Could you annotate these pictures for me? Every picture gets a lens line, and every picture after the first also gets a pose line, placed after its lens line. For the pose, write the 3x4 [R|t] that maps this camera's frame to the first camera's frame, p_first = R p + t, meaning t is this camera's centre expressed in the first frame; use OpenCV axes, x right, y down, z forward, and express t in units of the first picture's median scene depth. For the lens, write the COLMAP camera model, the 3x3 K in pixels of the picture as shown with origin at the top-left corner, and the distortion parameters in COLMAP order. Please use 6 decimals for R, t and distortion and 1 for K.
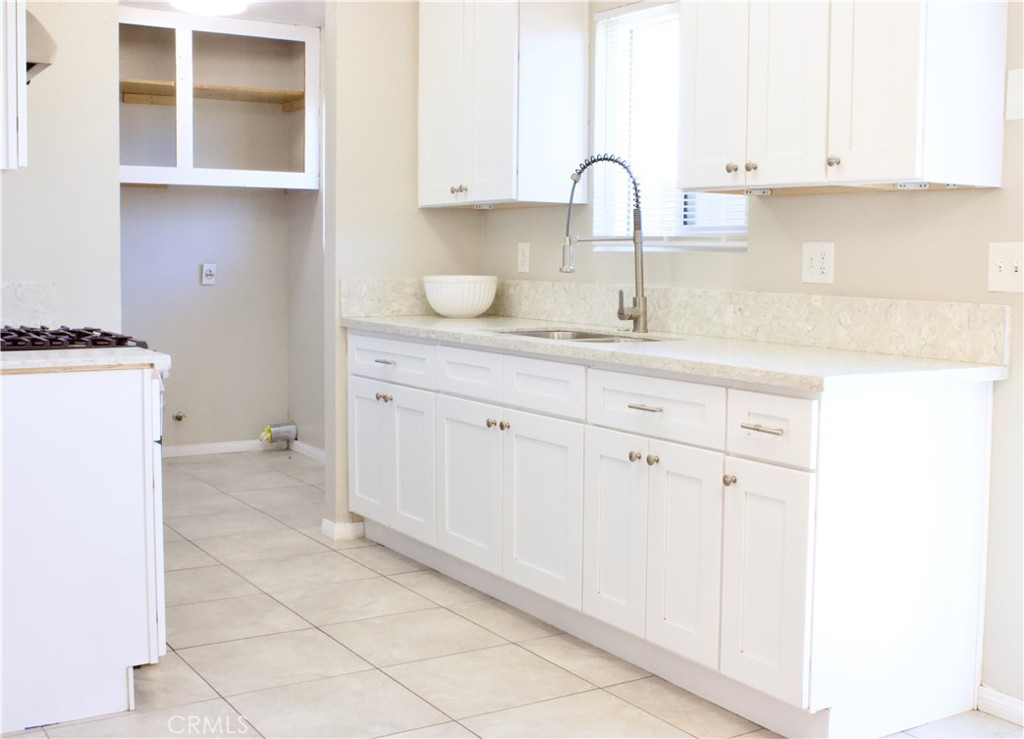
lens RADIAL K [[1339.1, 0, 513.0], [0, 1339.1, 369.9], [0, 0, 1]] dist [-0.114935, 0.000000]
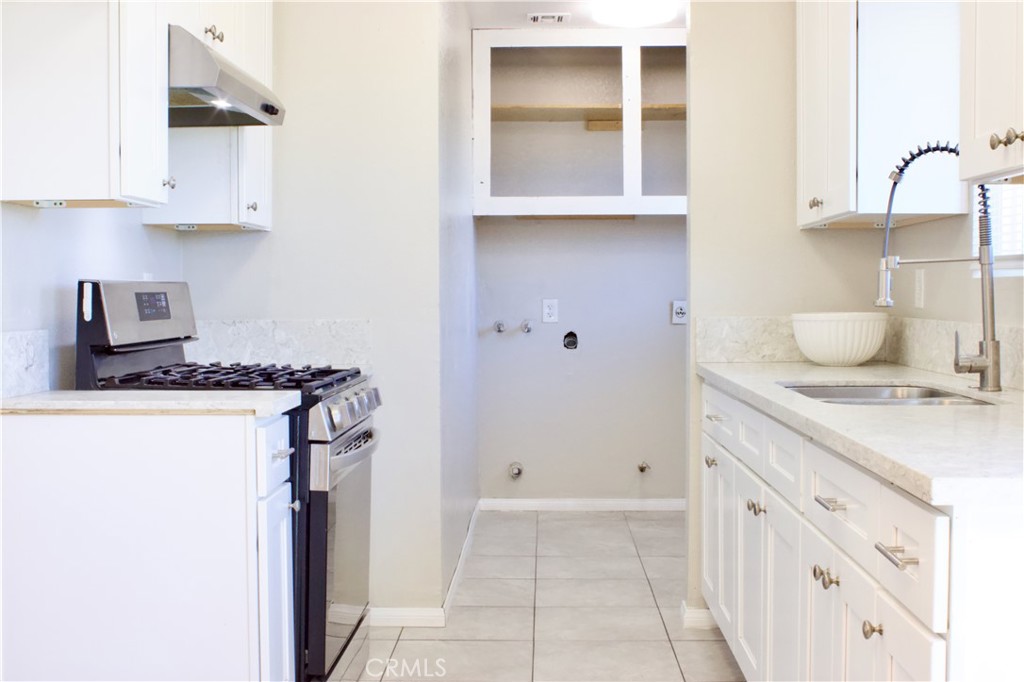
lens RADIAL K [[1310.1, 0, 521.1], [0, 1310.1, 338.9], [0, 0, 1]] dist [-0.068751, 0.000000]
pose [[0.793527, 0.006762, -0.608497, 0.296660], [-0.039432, 0.998408, -0.040328, -0.017449], [0.607256, 0.055996, 0.792531, 0.293306]]
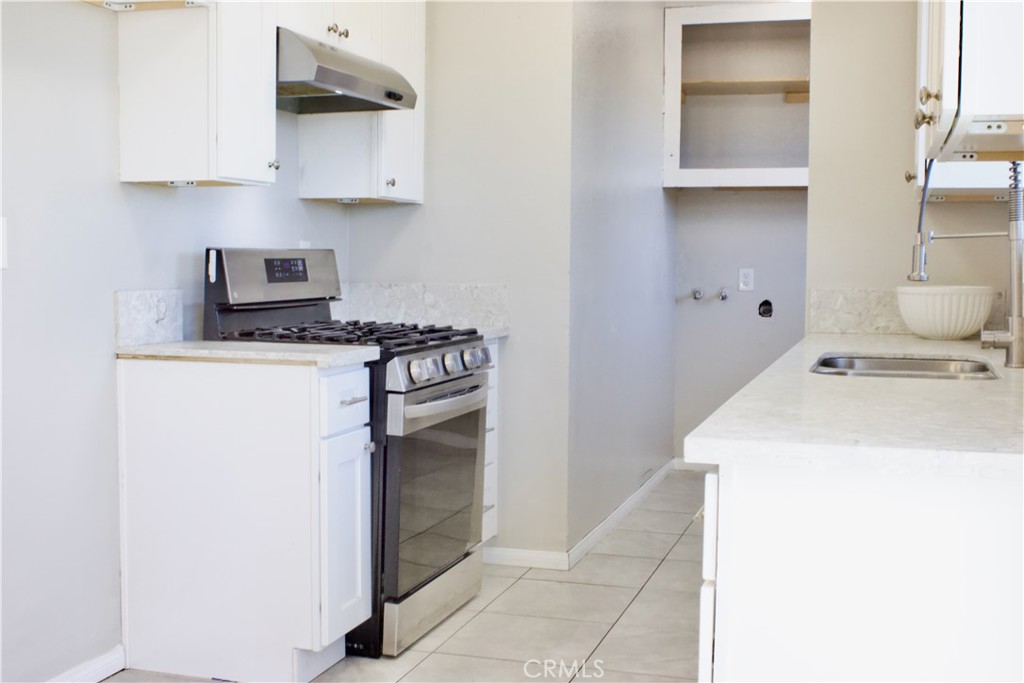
lens RADIAL K [[1310.1, 0, 547.8], [0, 1310.1, 340.5], [0, 0, 1]] dist [-0.068751, 0.000000]
pose [[0.593090, 0.043495, -0.803961, 0.466824], [-0.069228, 0.997597, 0.002900, -0.025864], [0.802155, 0.053936, 0.594675, 0.379414]]
